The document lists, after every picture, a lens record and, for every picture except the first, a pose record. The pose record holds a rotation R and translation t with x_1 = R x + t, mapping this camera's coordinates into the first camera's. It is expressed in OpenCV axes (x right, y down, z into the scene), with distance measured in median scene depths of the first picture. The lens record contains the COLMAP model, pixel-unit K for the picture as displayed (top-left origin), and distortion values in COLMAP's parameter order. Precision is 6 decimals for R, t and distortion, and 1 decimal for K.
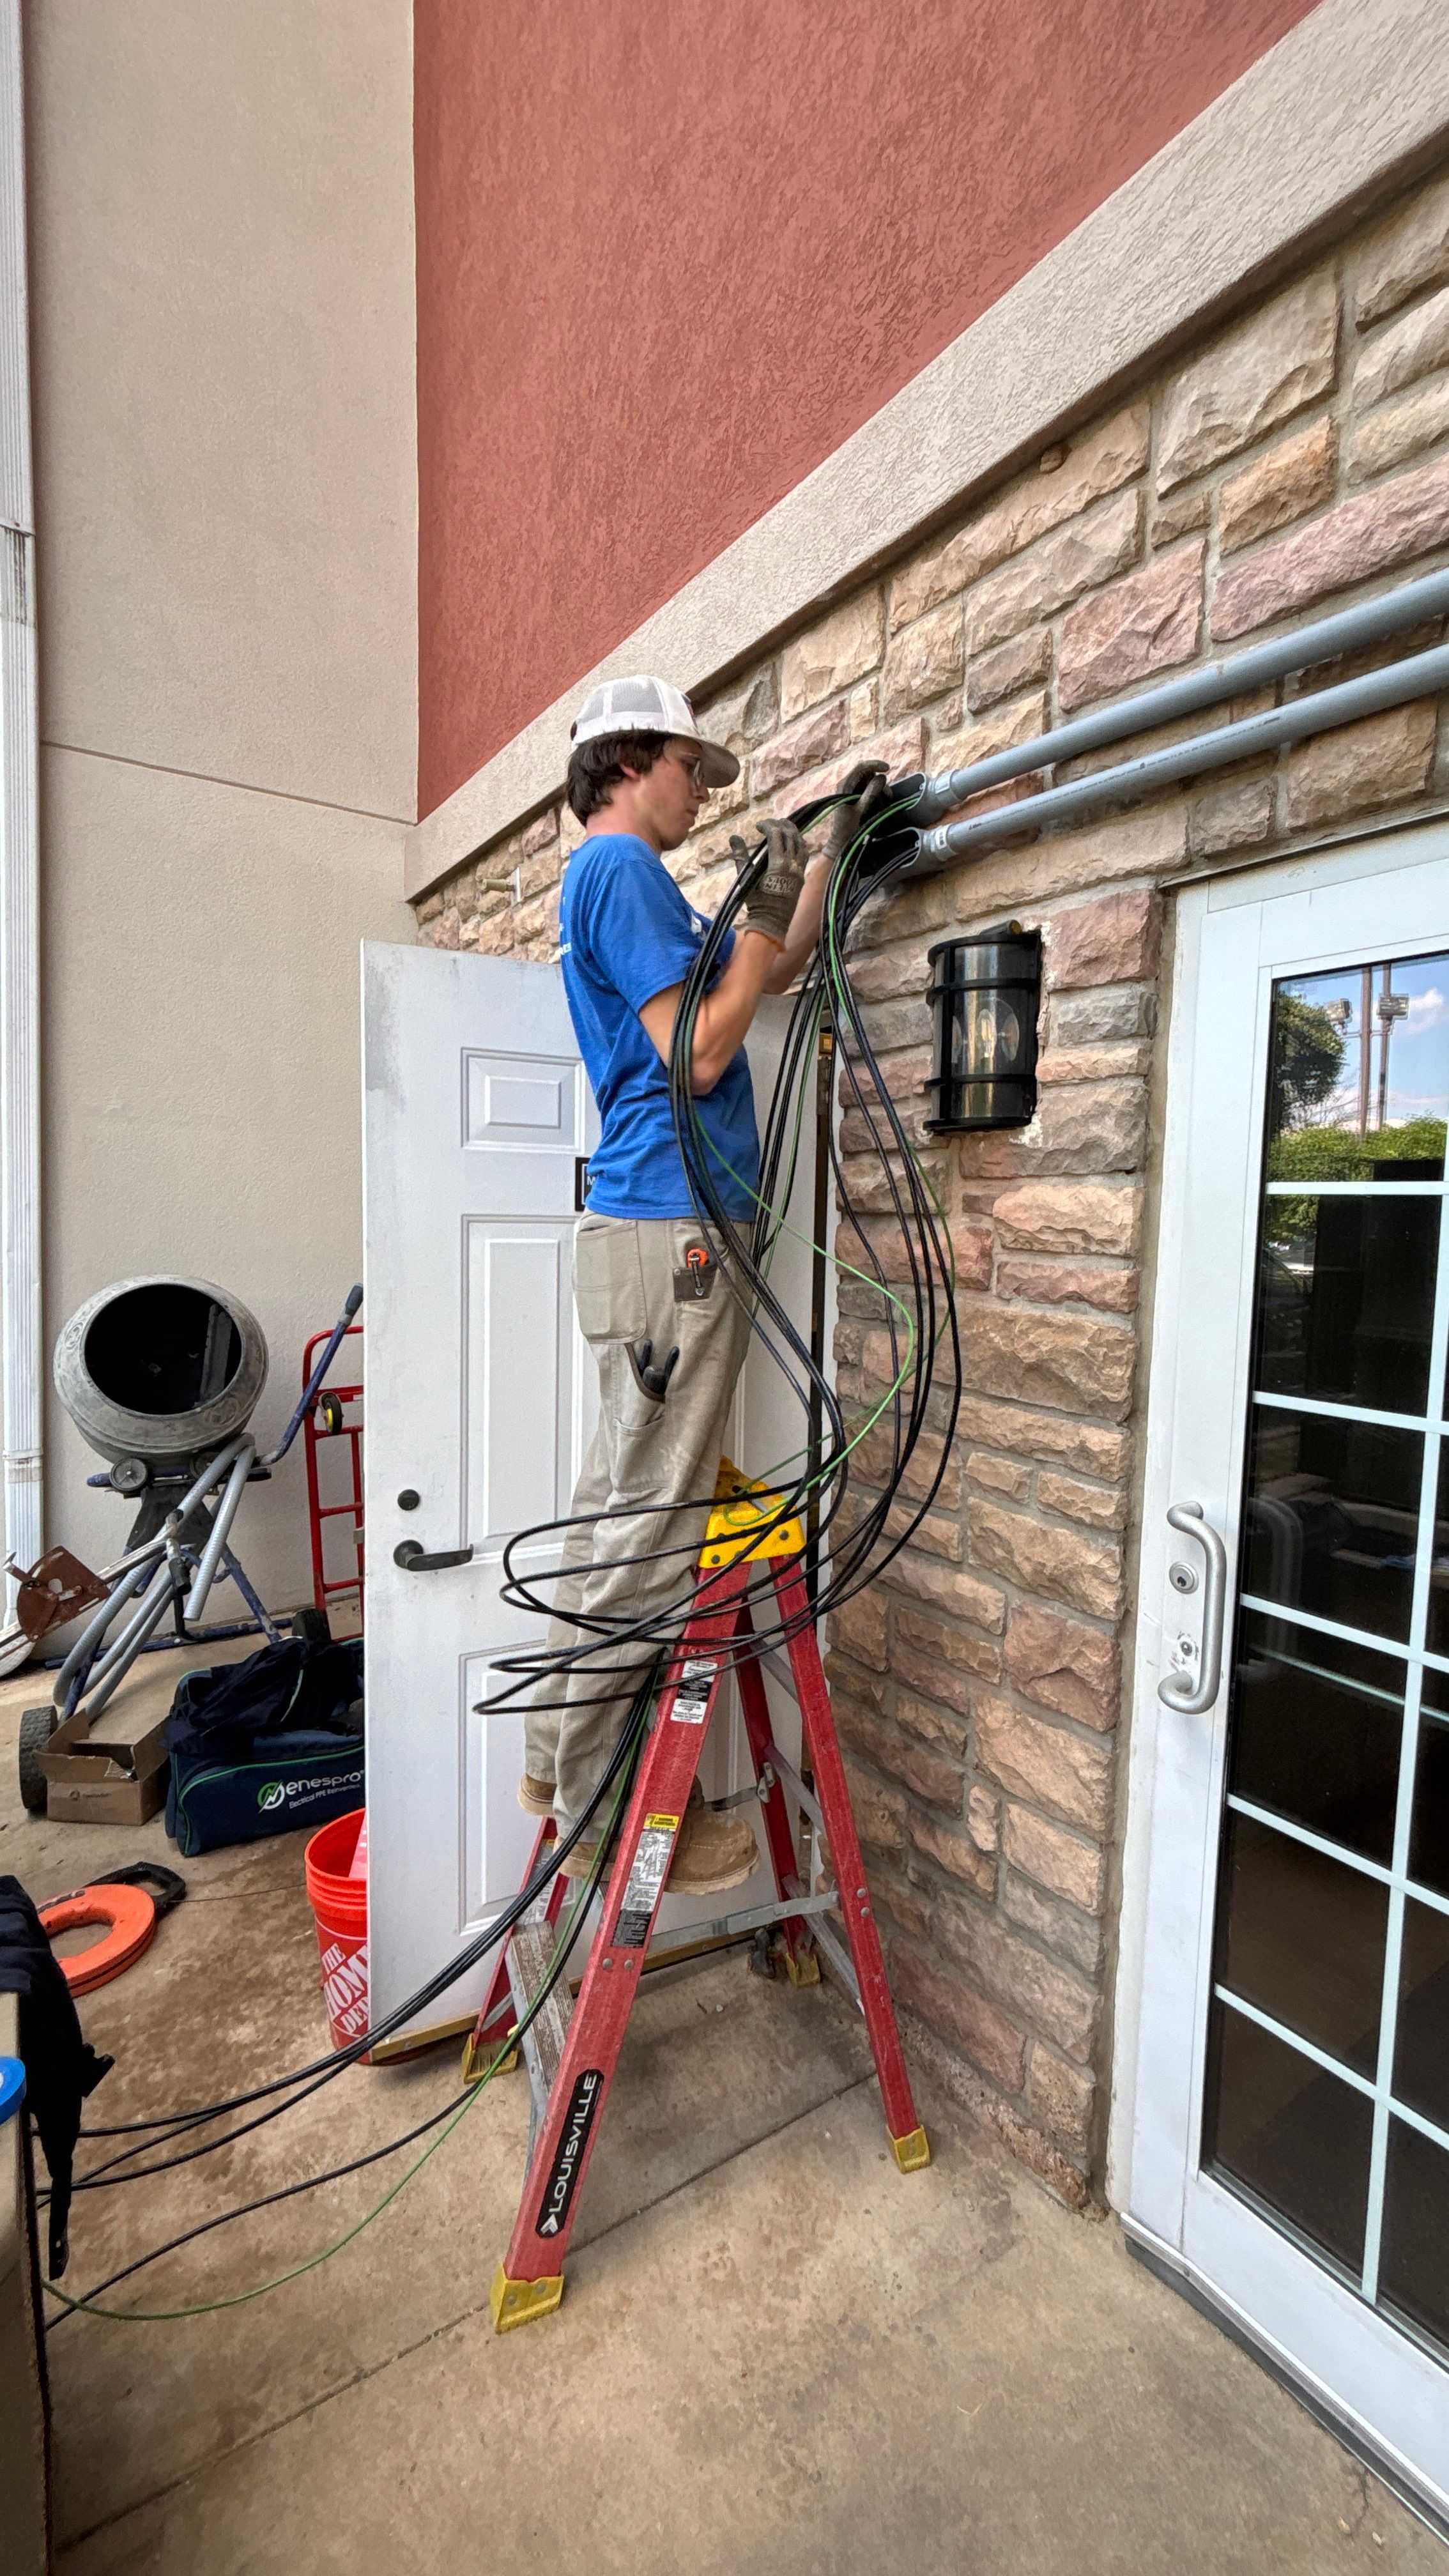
lens RADIAL K [[1029.7, 0, 724.5], [0, 1029.7, 1288.0], [0, 0, 1]] dist [-0.000297, 0.000142]
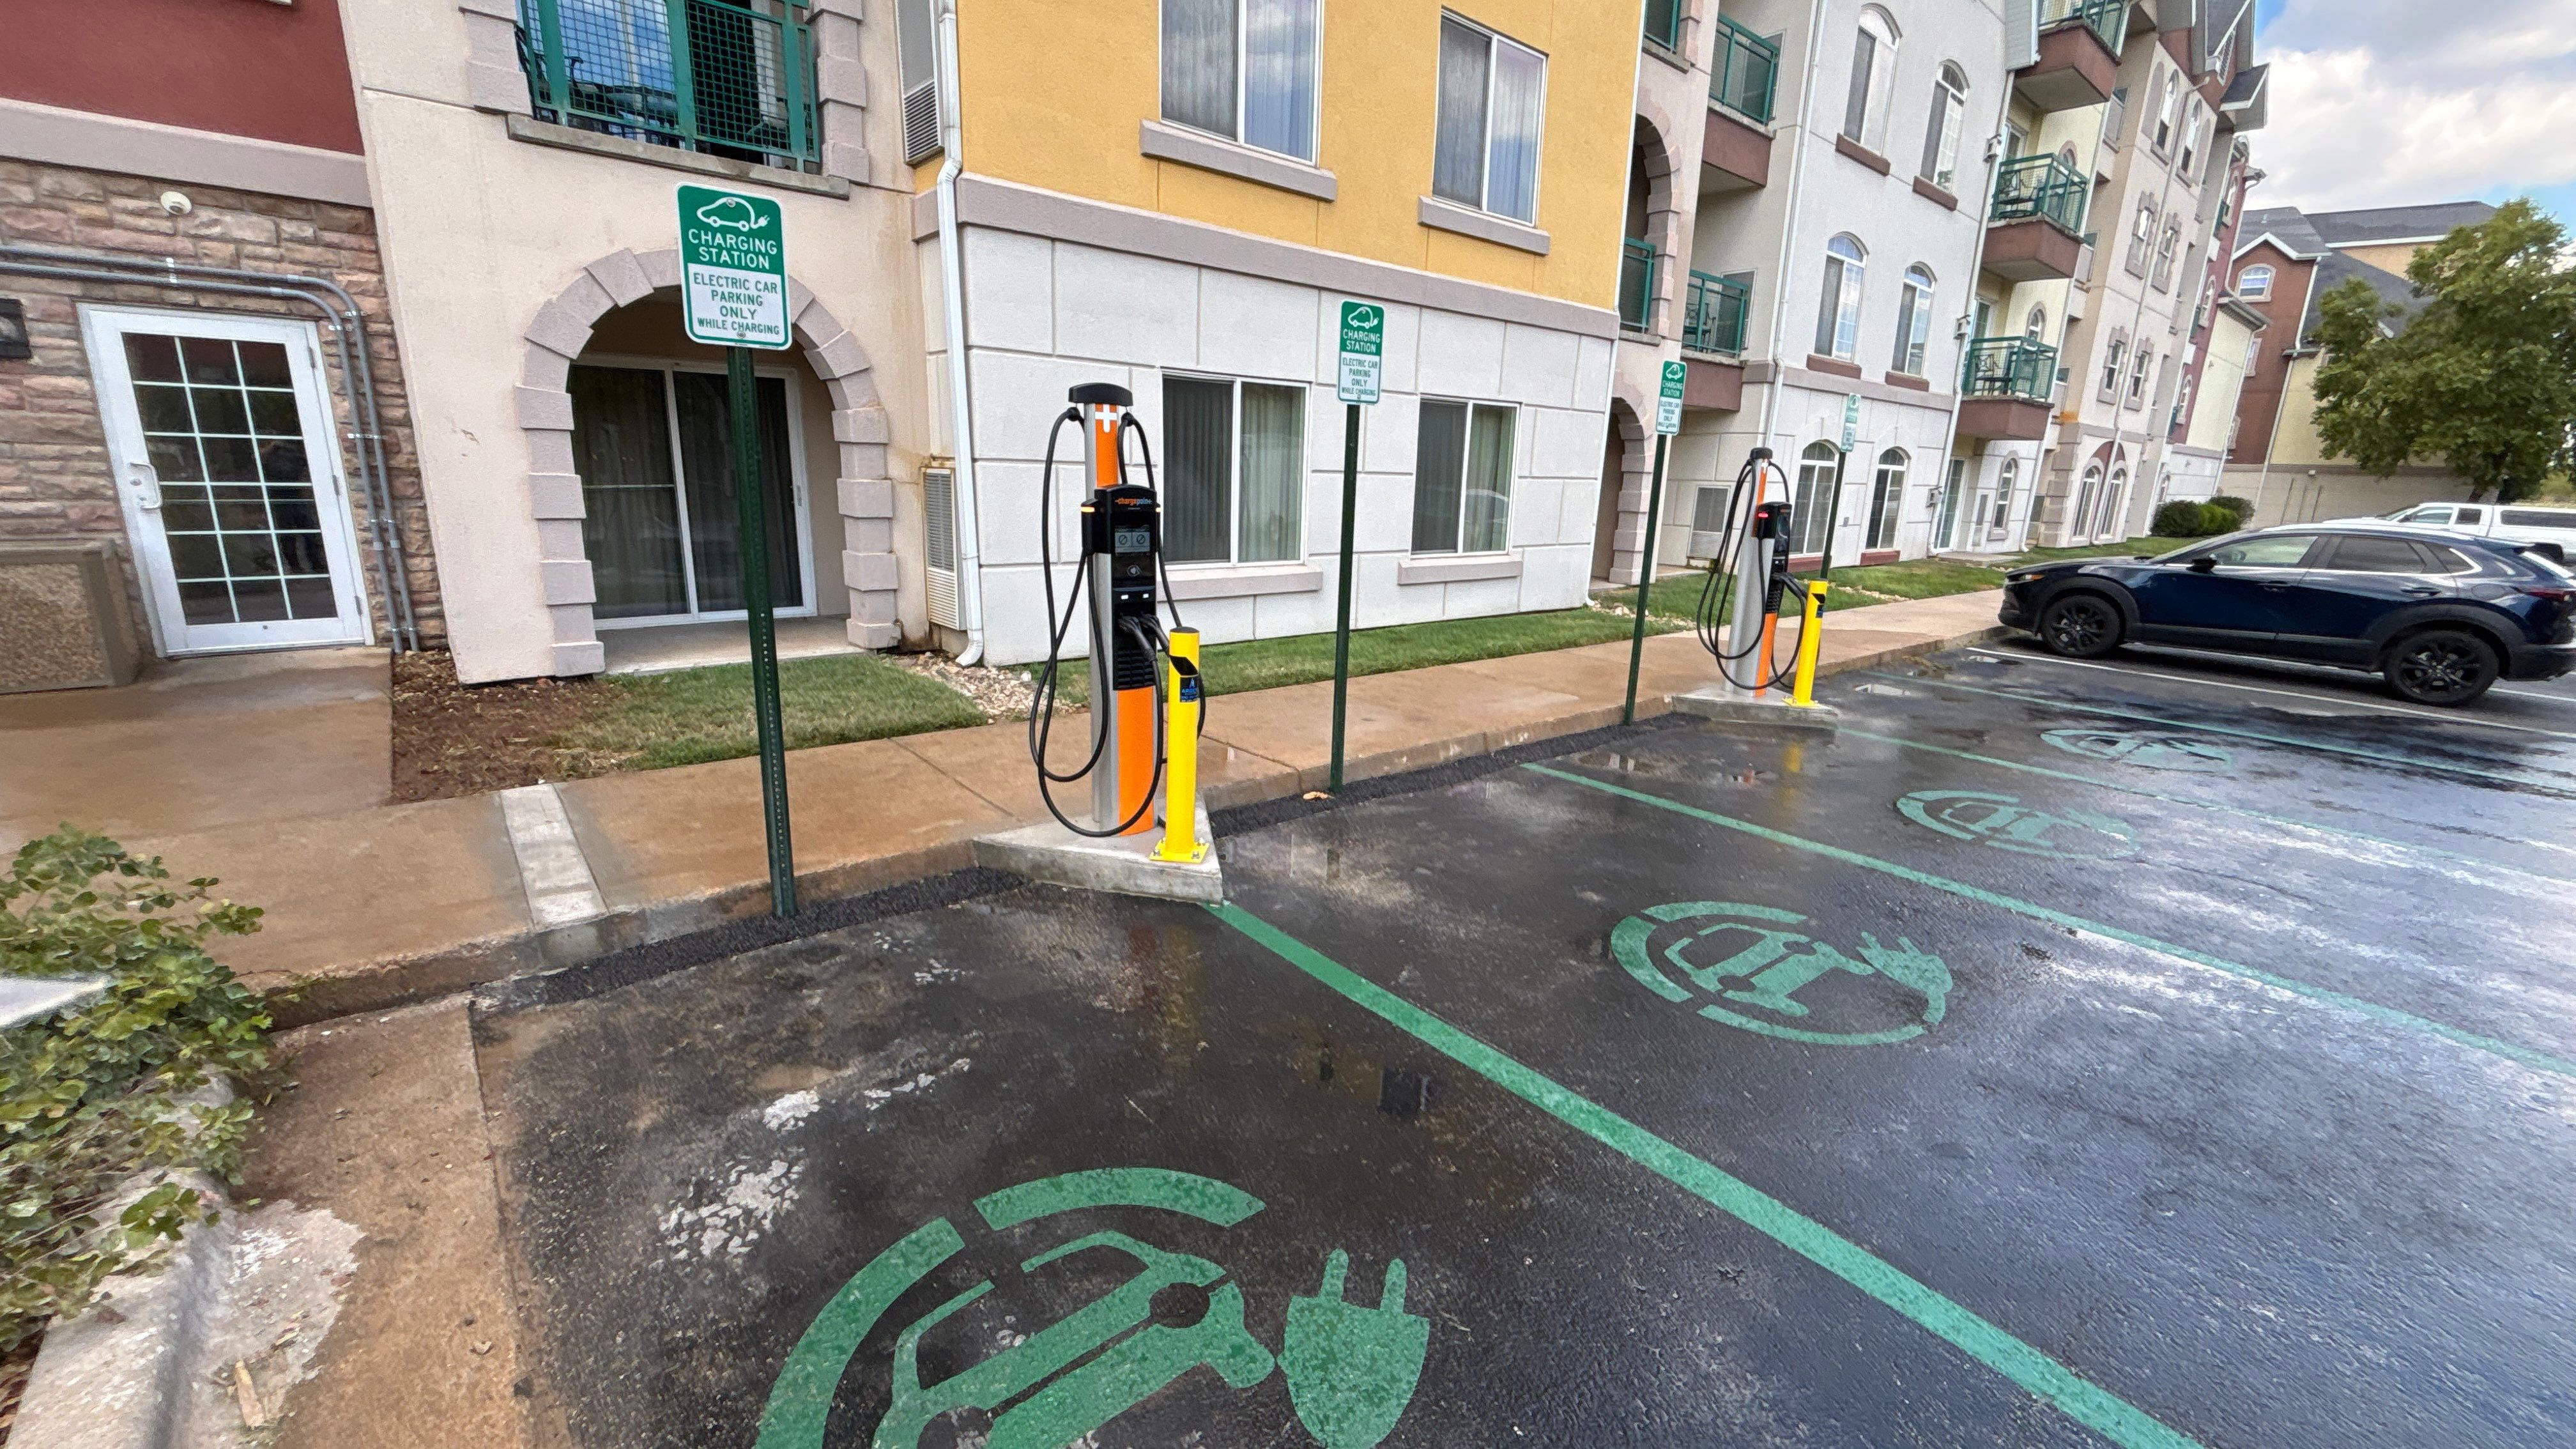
lens RADIAL K [[1033.7, 0, 1291.3], [0, 1033.7, 715.3], [0, 0, 1]] dist [0.021945, -0.008443]
pose [[-0.126968, -0.263300, 0.956322, -4.074163], [0.041873, 0.961843, 0.270379, 0.227071], [-0.991023, 0.074374, -0.111098, -2.808867]]
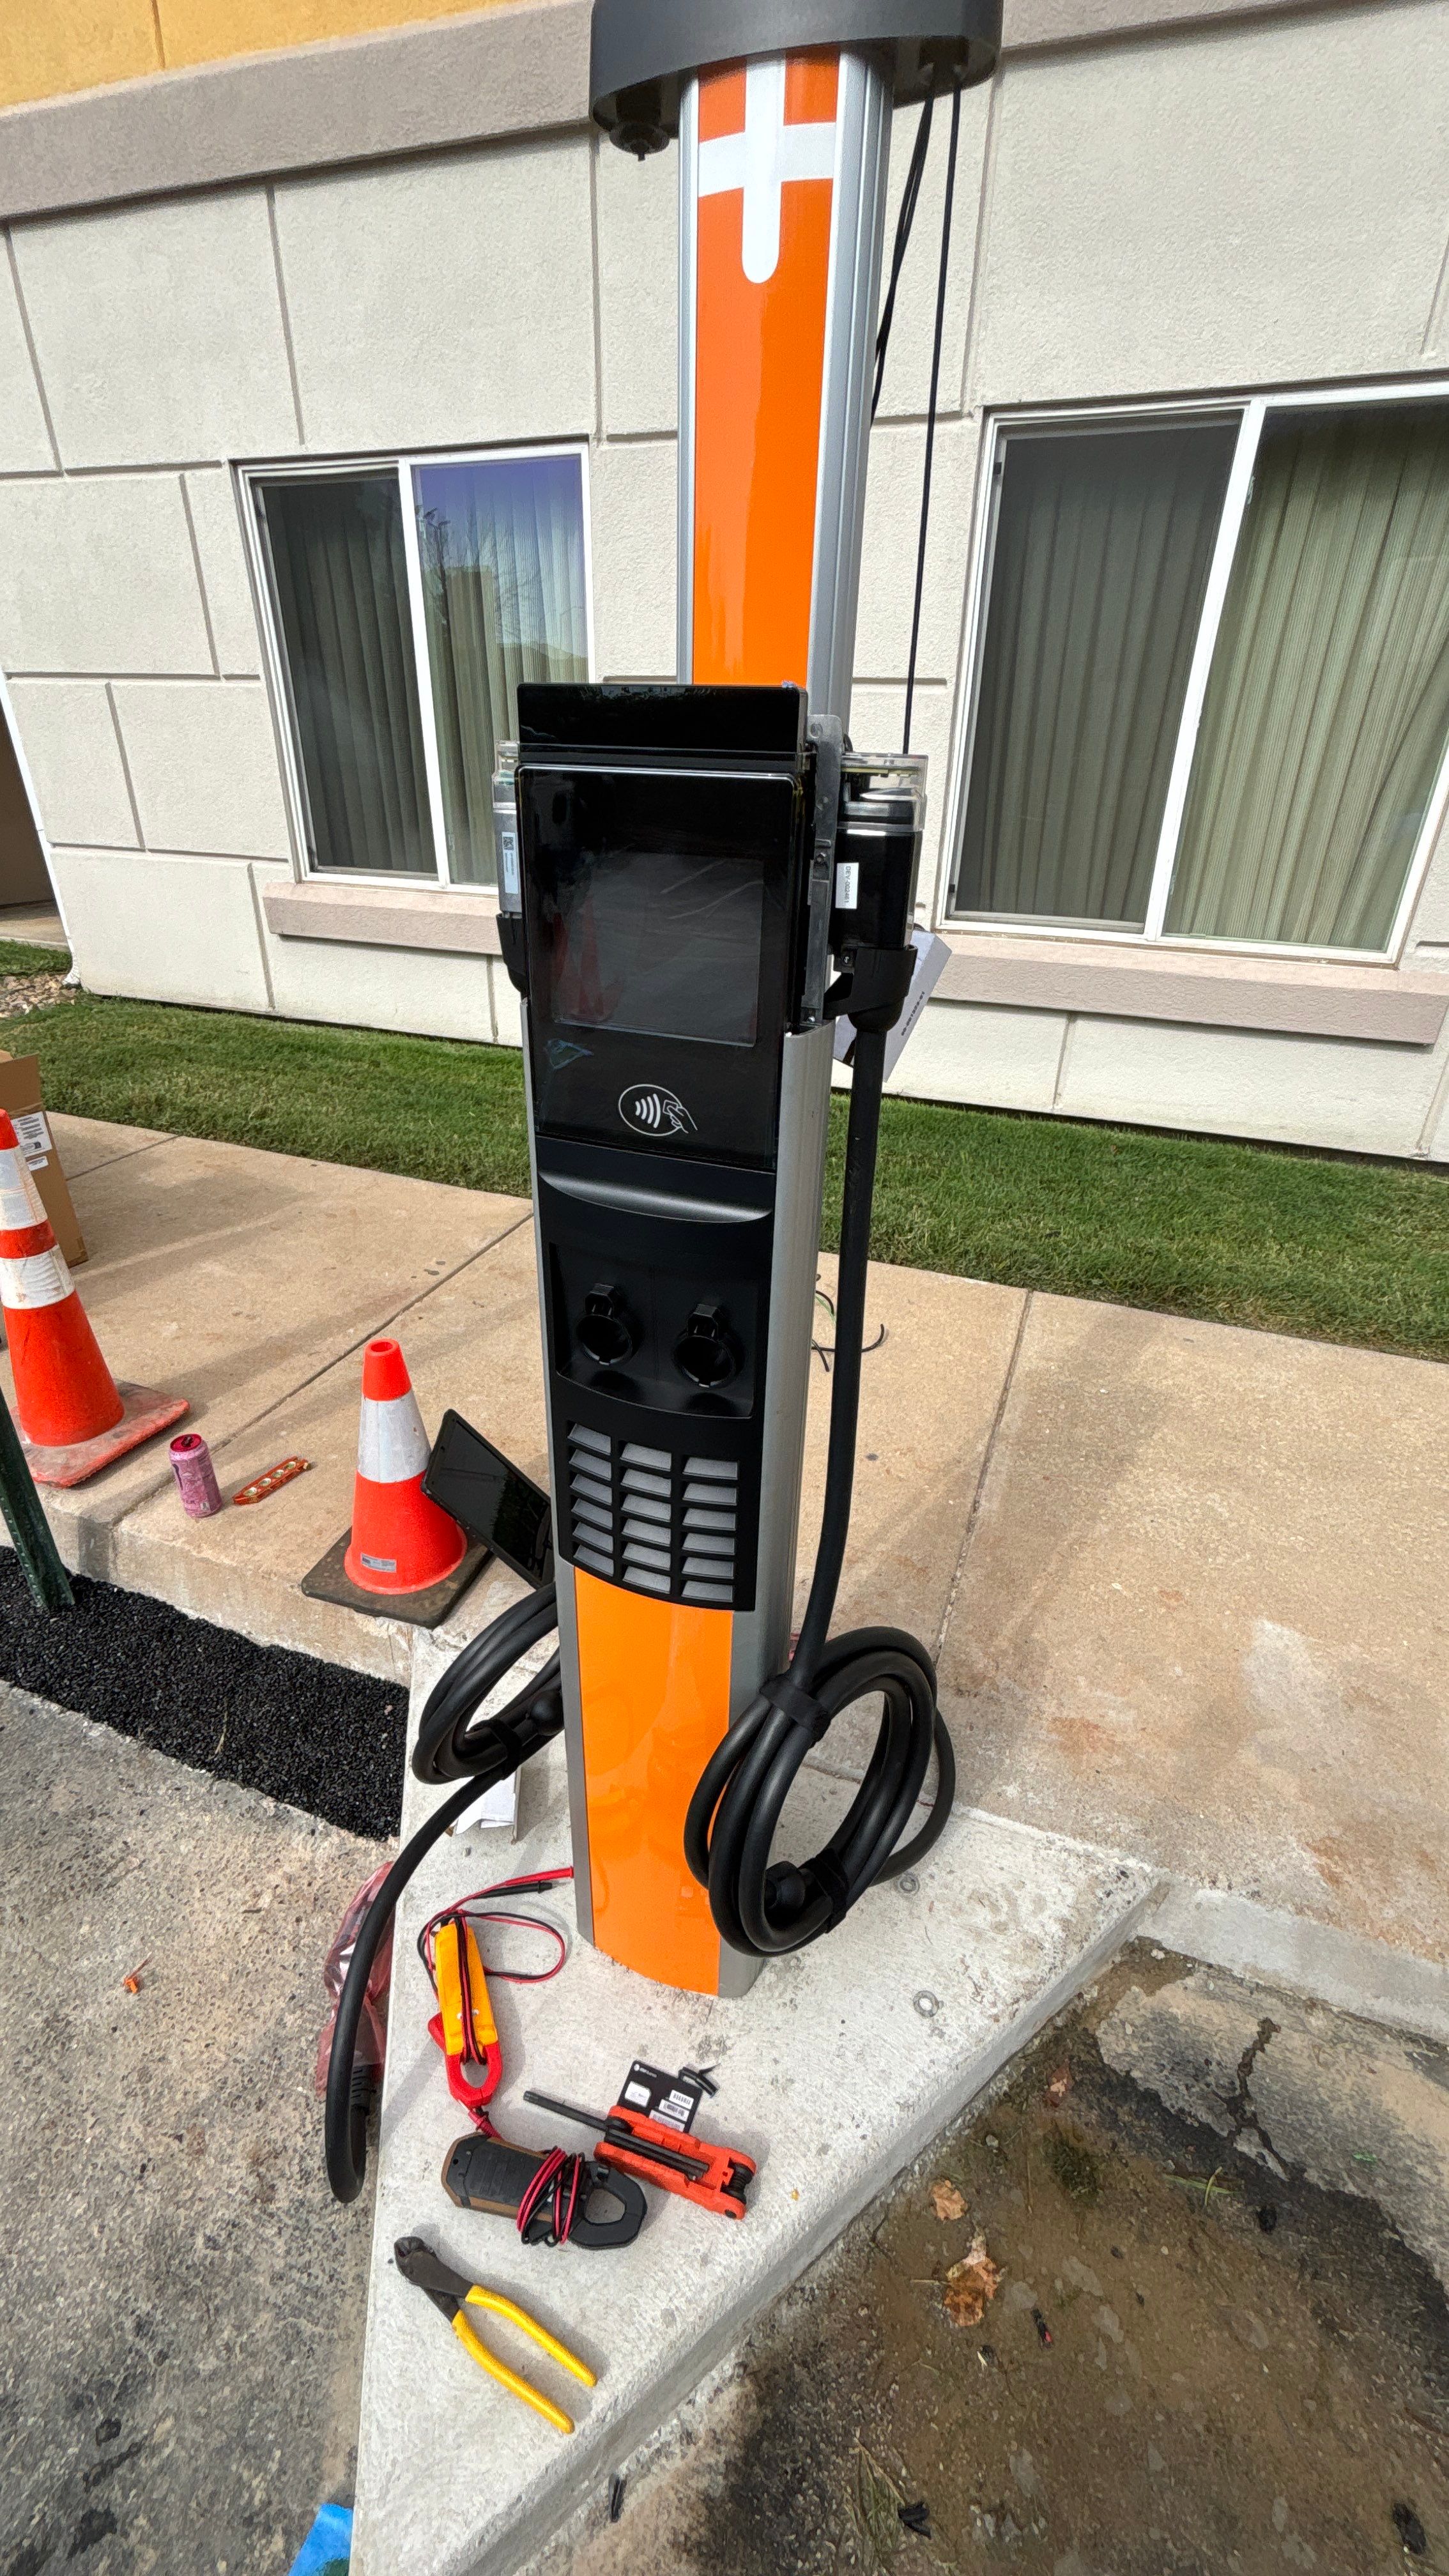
lens RADIAL K [[1033.7, 0, 724.5], [0, 1033.7, 1288.0], [0, 0, 1]] dist [0.021945, -0.008443]
pose [[0.798212, -0.276354, 0.535244, 0.112931], [0.038919, 0.910357, 0.411990, 0.782087], [-0.601118, -0.308024, 0.737413, -6.081455]]
